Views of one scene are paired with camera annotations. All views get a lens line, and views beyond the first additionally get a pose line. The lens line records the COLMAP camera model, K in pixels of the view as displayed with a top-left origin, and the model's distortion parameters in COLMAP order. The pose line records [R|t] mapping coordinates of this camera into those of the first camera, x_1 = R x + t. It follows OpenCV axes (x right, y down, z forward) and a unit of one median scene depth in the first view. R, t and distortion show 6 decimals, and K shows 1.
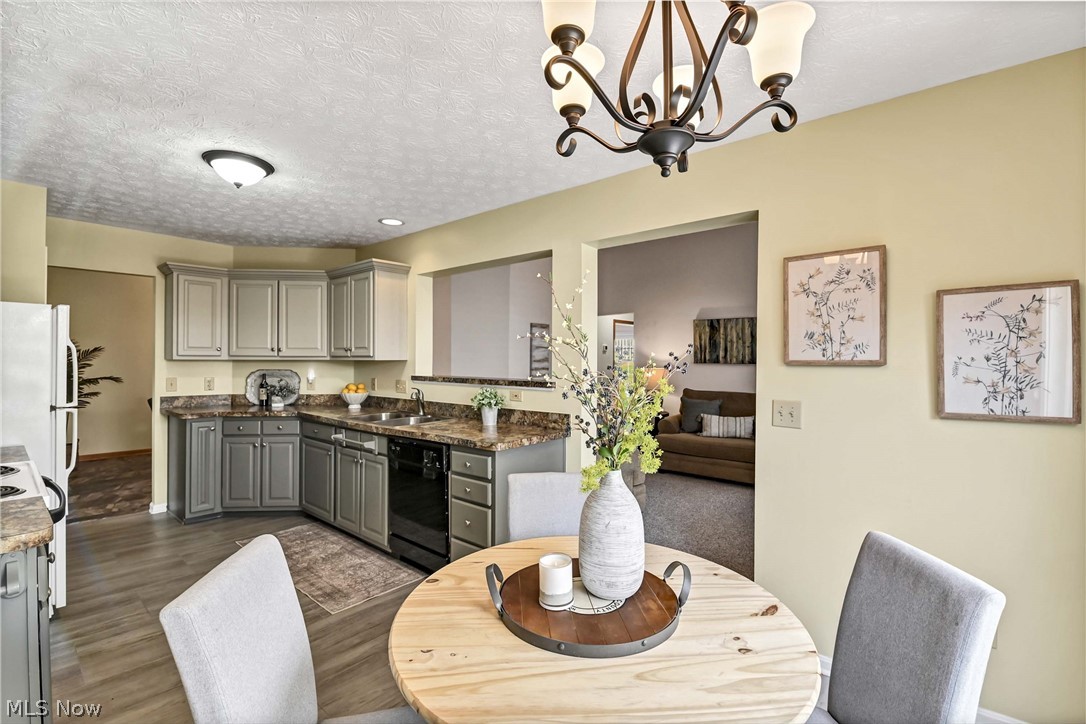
lens RADIAL K [[486.2, 0, 530.4], [0, 486.2, 358.9], [0, 0, 1]] dist [-0.005158, -0.008799]
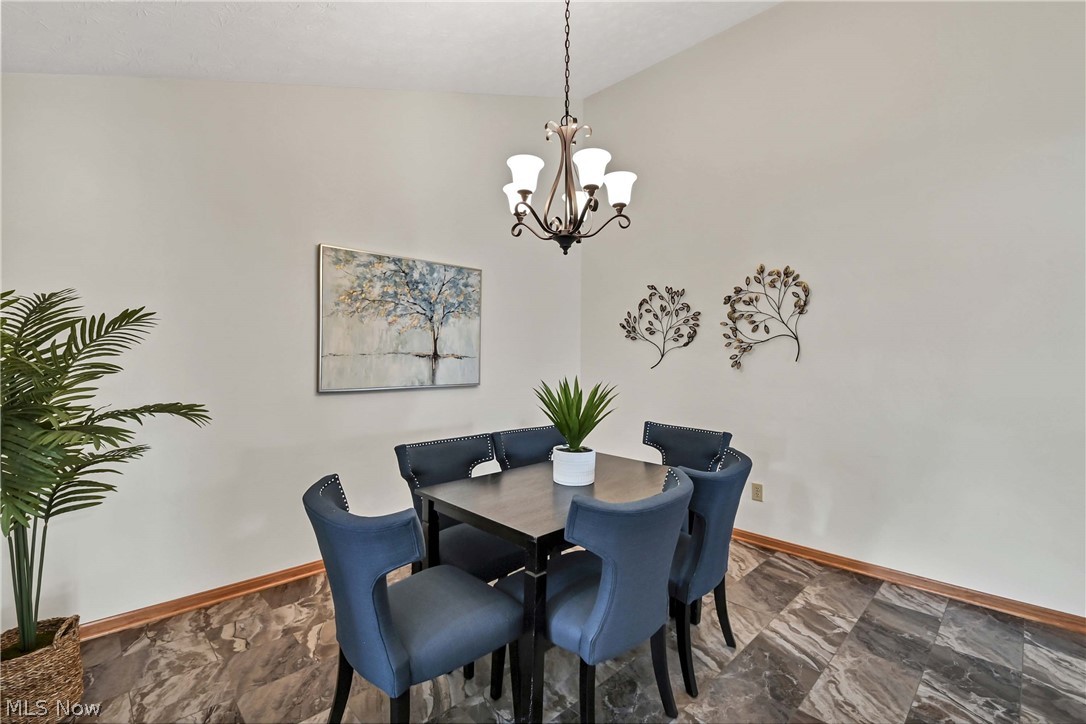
lens RADIAL K [[486.2, 0, 540.1], [0, 486.2, 356.4], [0, 0, 1]] dist [-0.005158, -0.008799]
pose [[0.995693, -0.001980, -0.092693, -0.883708], [0.002491, 0.999982, 0.005399, 0.005153], [0.092681, -0.005607, 0.995680, 1.040368]]
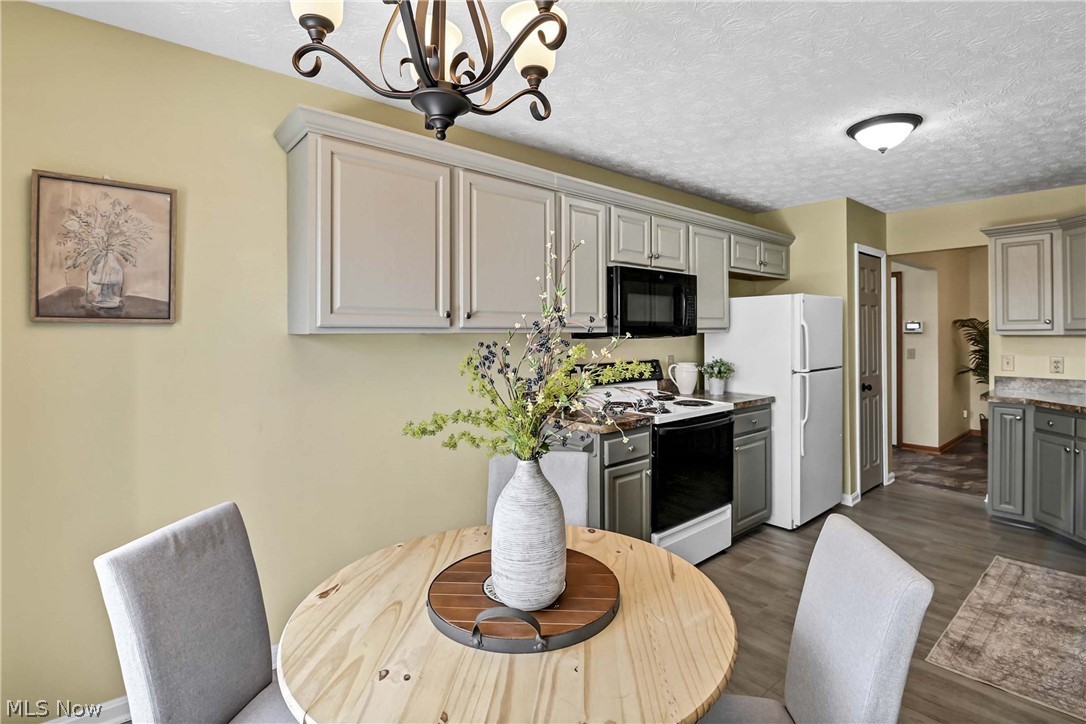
lens RADIAL K [[523.1, 0, 570.7], [0, 523.1, 330.5], [0, 0, 1]] dist [-0.009856, -0.007538]
pose [[-0.113984, -0.012738, -0.993401, 0.306573], [0.003697, 0.999905, -0.013246, 0.002899], [0.993476, -0.005182, -0.113927, 0.333180]]
